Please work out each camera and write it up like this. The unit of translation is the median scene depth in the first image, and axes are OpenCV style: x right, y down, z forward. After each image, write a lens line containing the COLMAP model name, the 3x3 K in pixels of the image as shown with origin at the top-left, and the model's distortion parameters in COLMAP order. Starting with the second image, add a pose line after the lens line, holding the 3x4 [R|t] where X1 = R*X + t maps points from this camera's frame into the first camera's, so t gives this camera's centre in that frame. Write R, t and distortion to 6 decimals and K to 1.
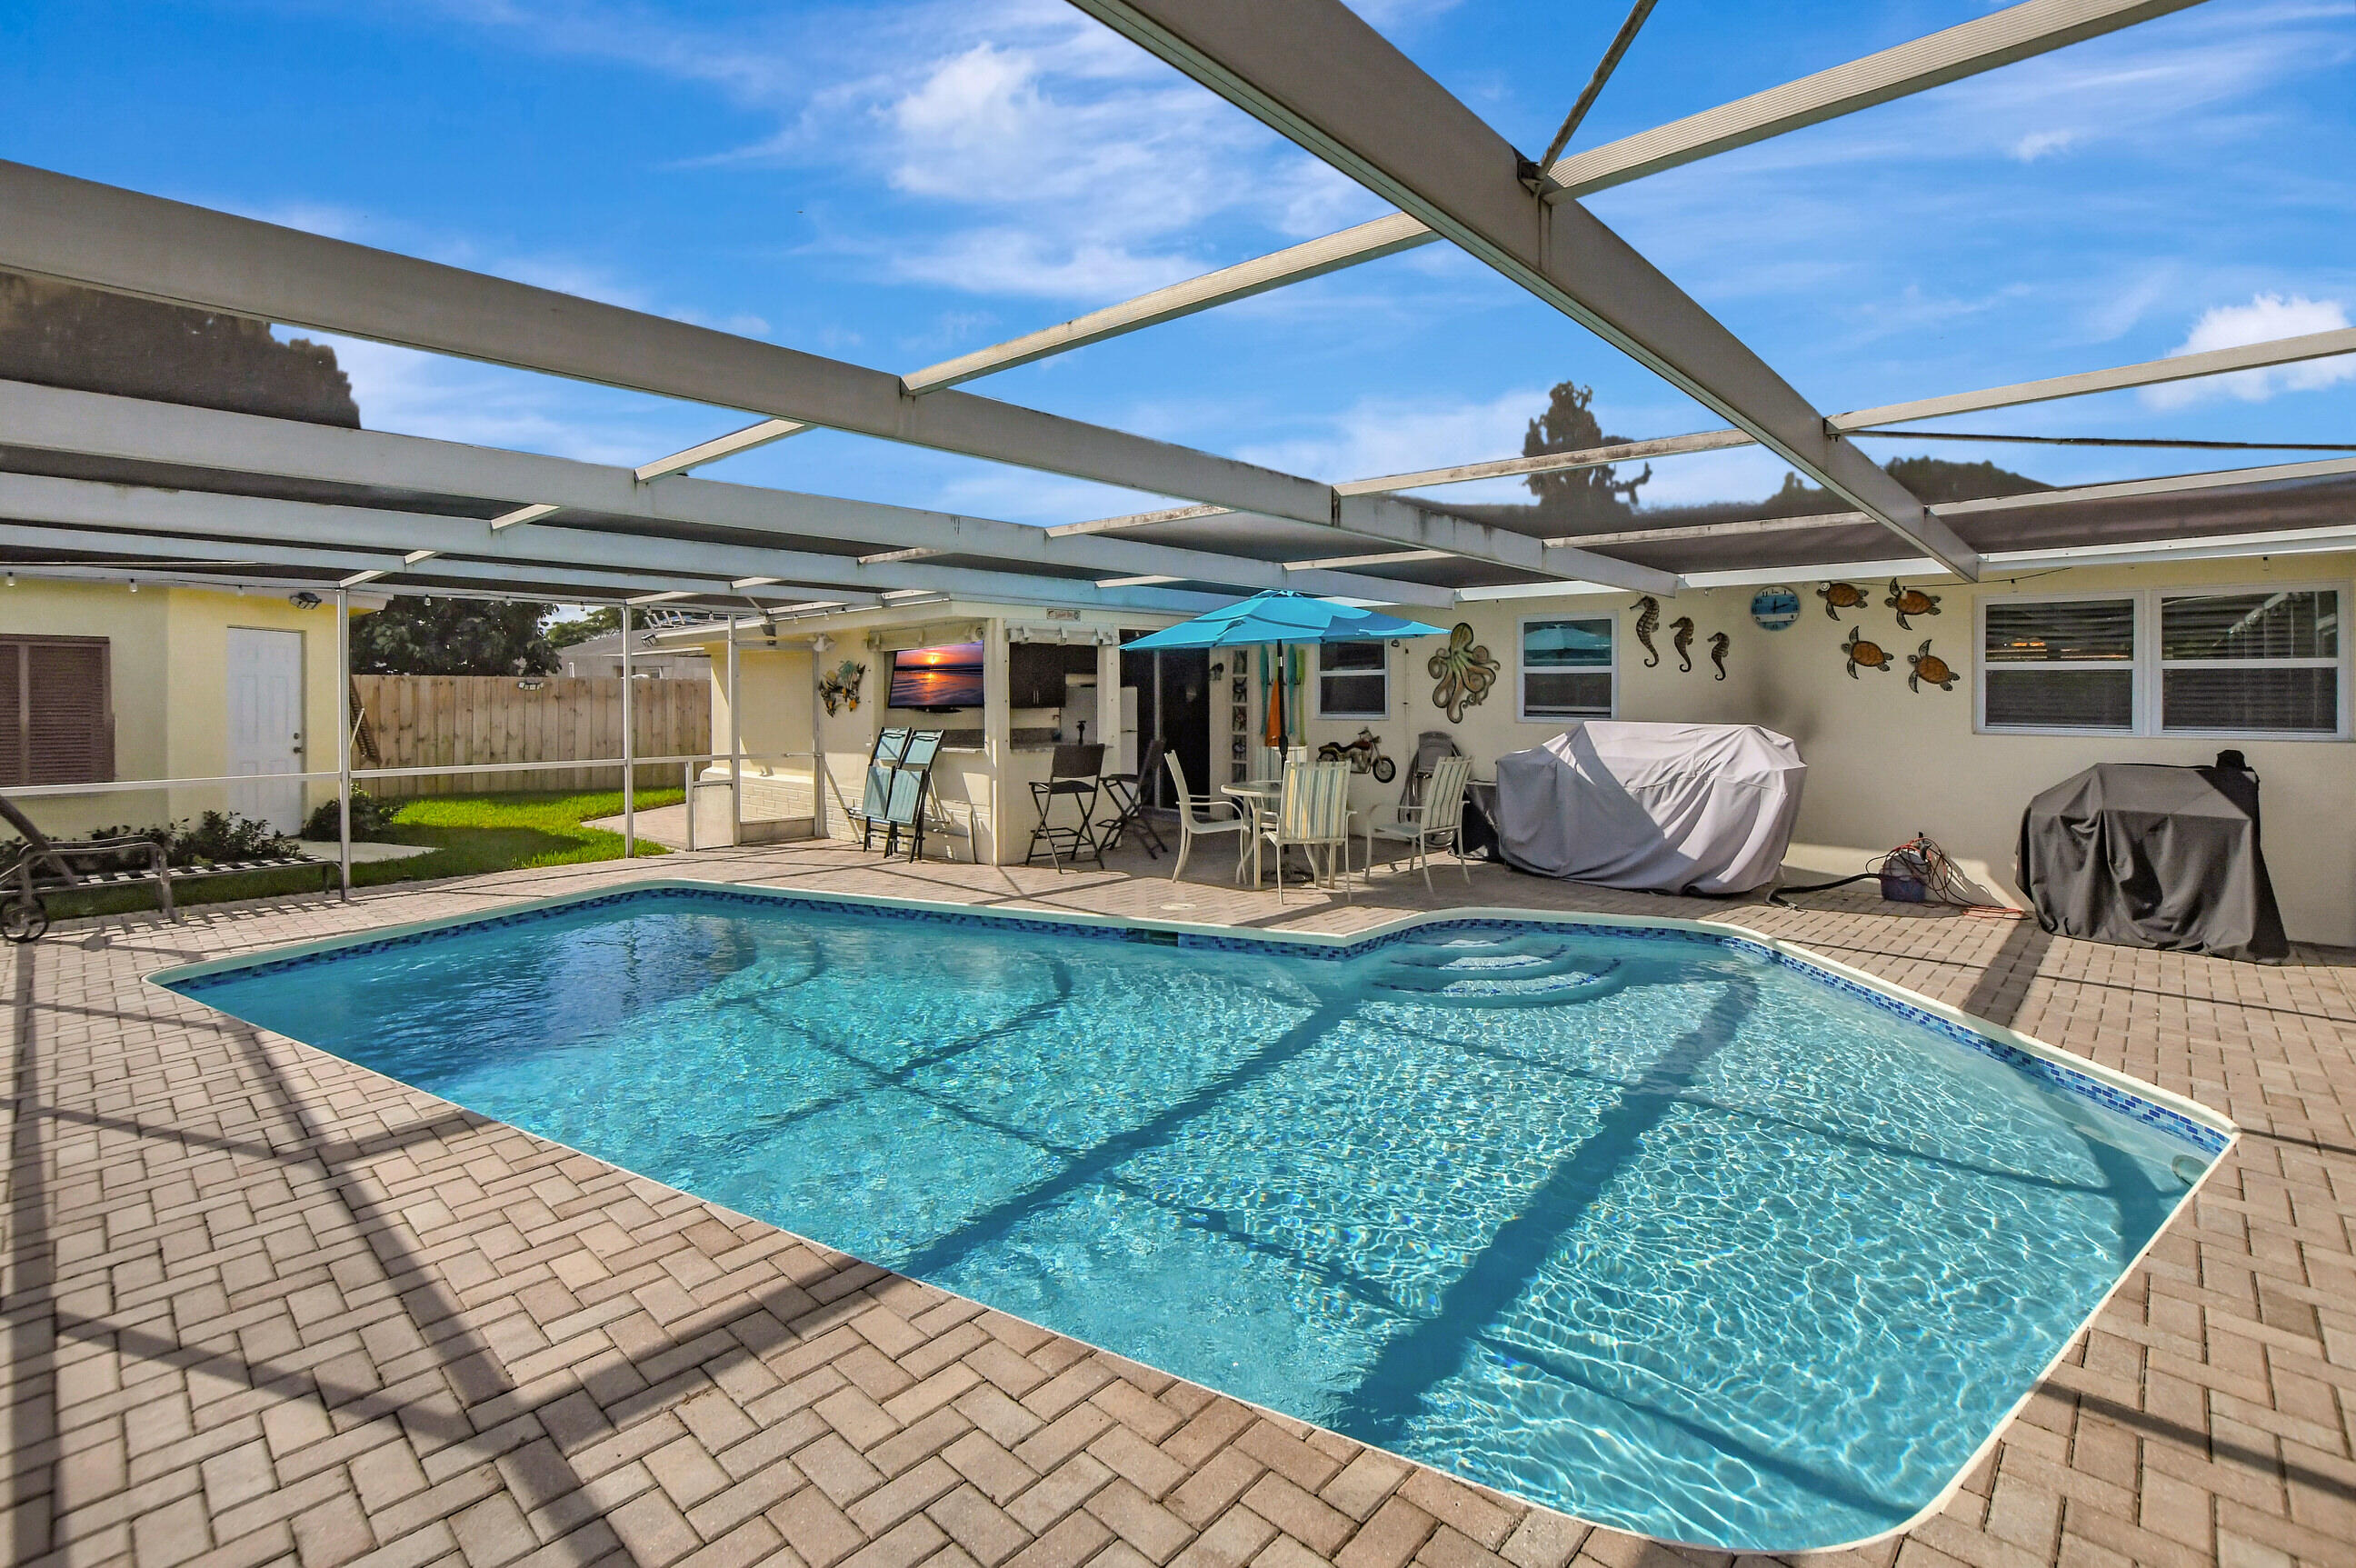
lens RADIAL K [[1086.2, 0, 1168.5], [0, 1086.2, 777.2], [0, 0, 1]] dist [-0.026698, 0.000687]
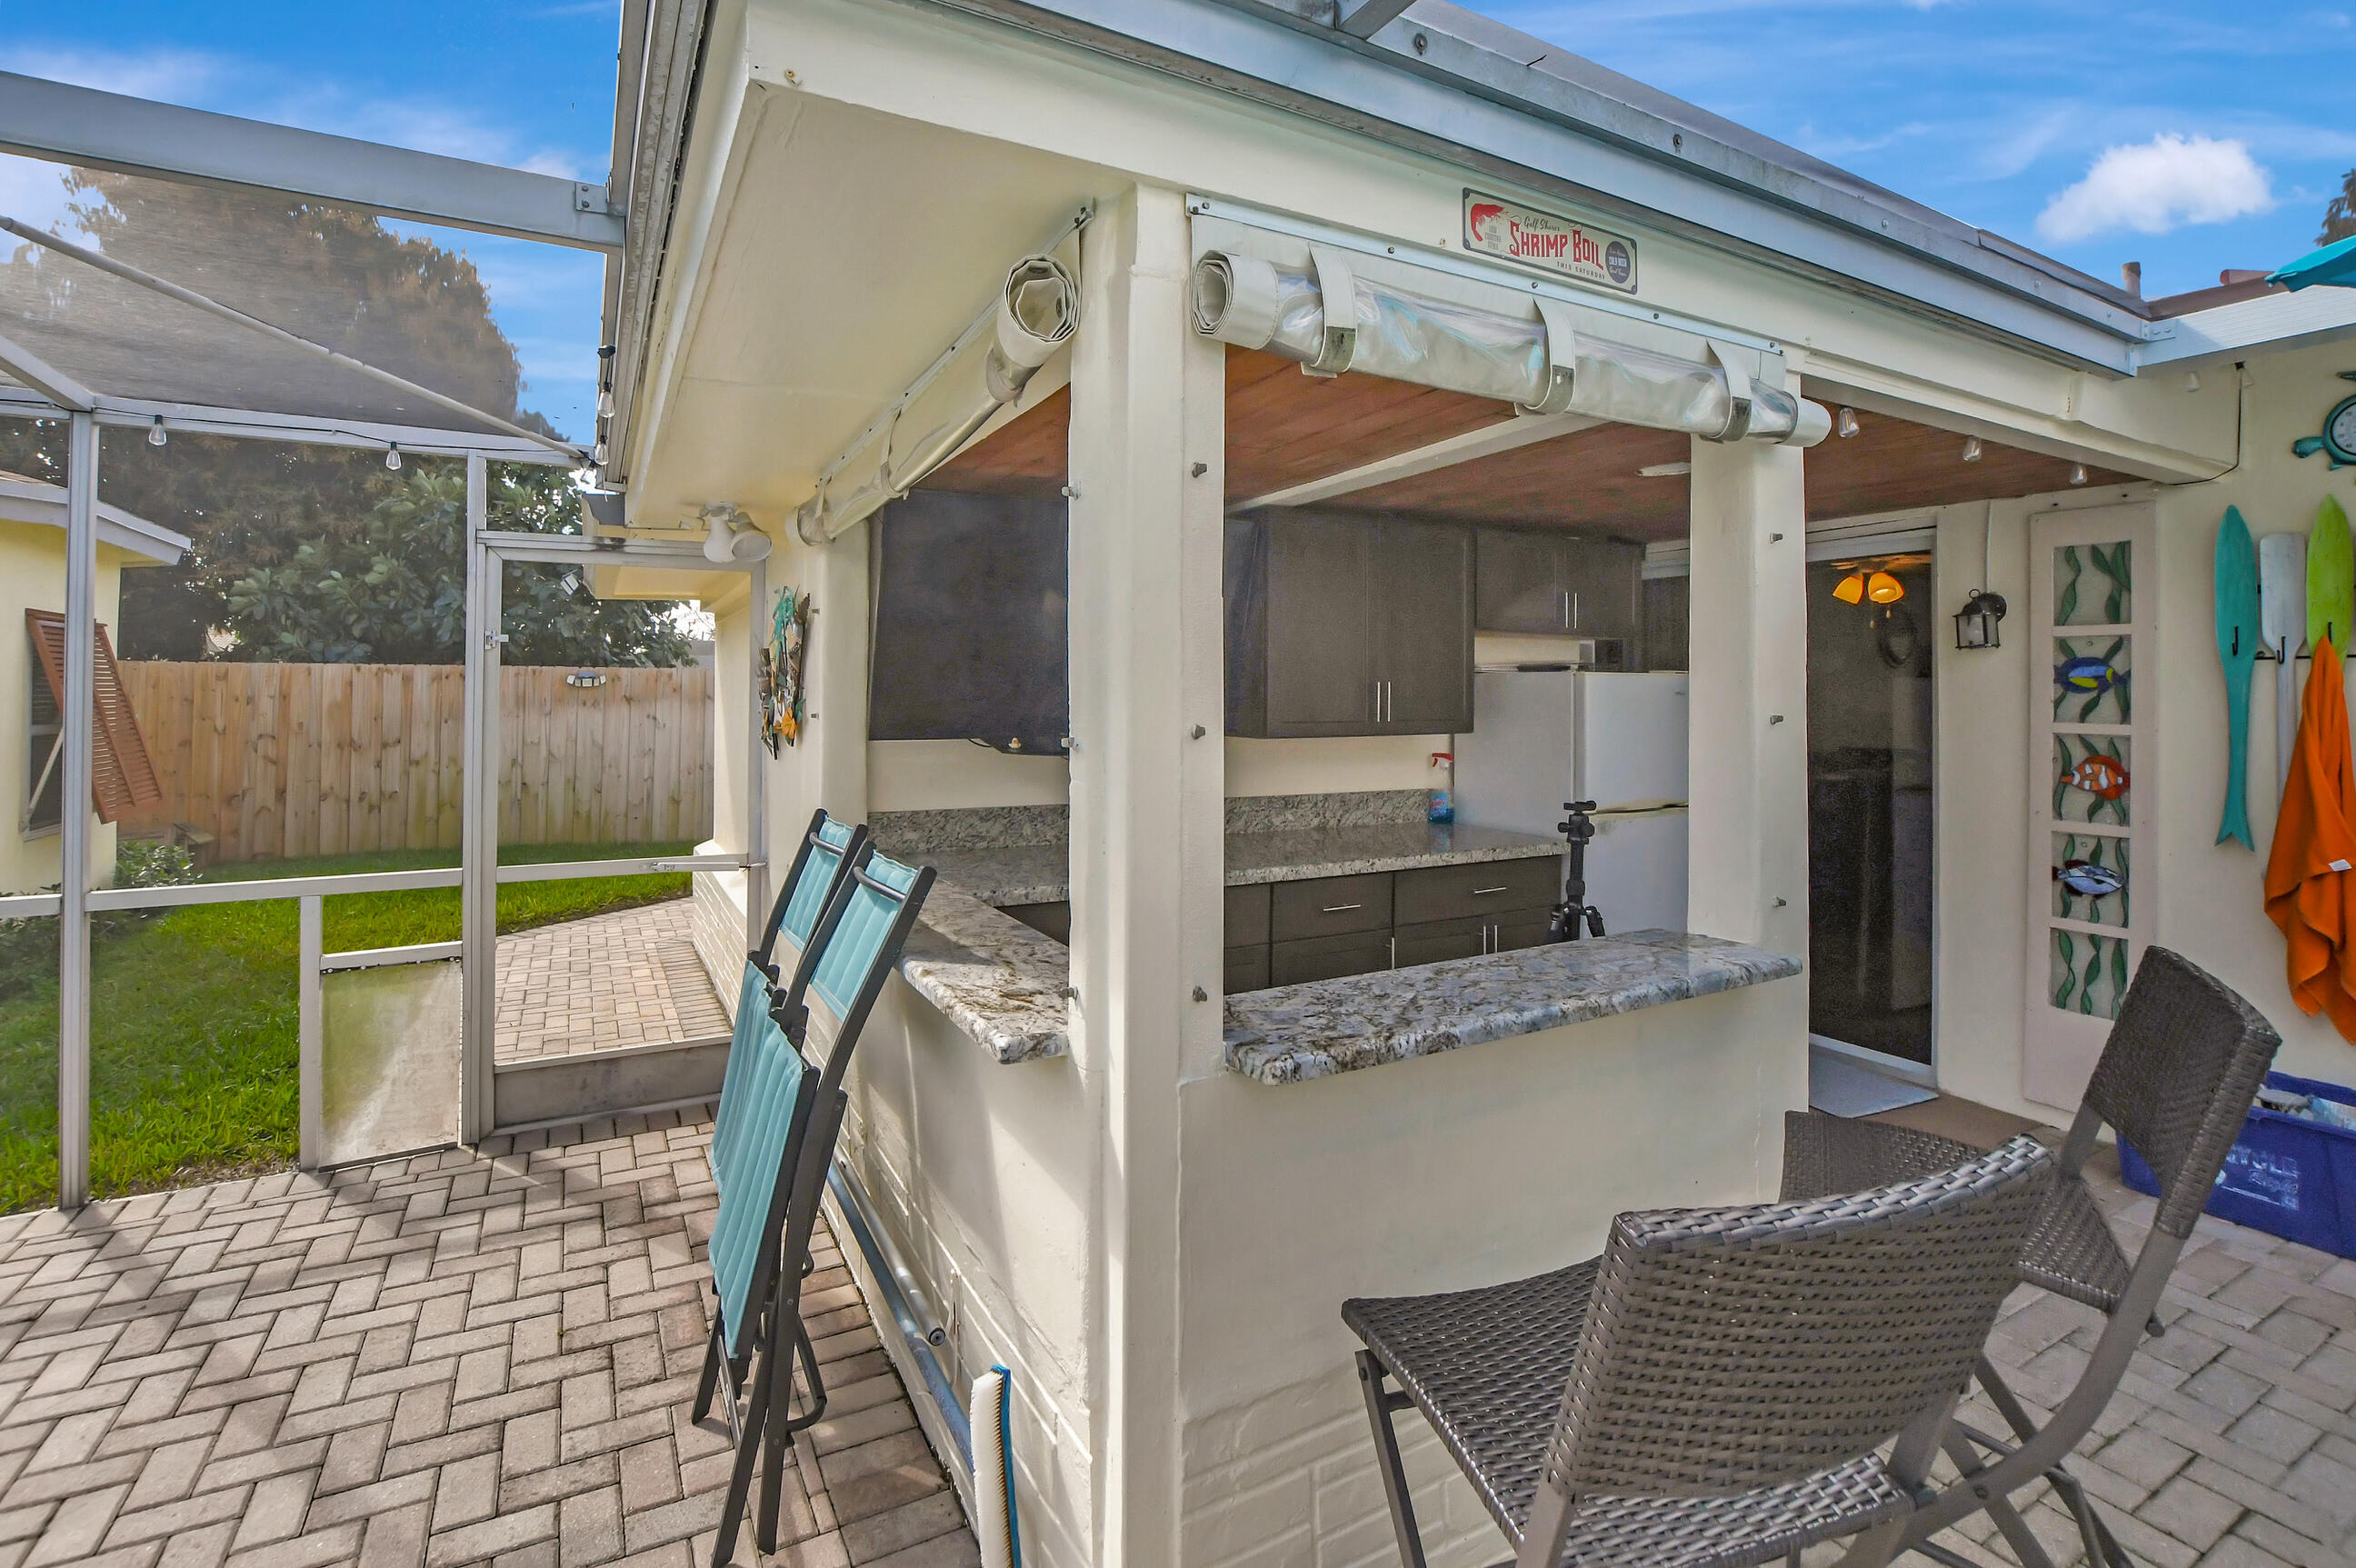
lens RADIAL K [[1086.2, 0, 1168.5], [0, 1086.2, 777.2], [0, 0, 1]] dist [-0.026698, 0.000687]
pose [[0.952836, 0.023589, -0.302568, -0.082098], [-0.024301, 0.999704, 0.001413, -0.048934], [0.302512, 0.006007, 0.953127, 0.657295]]
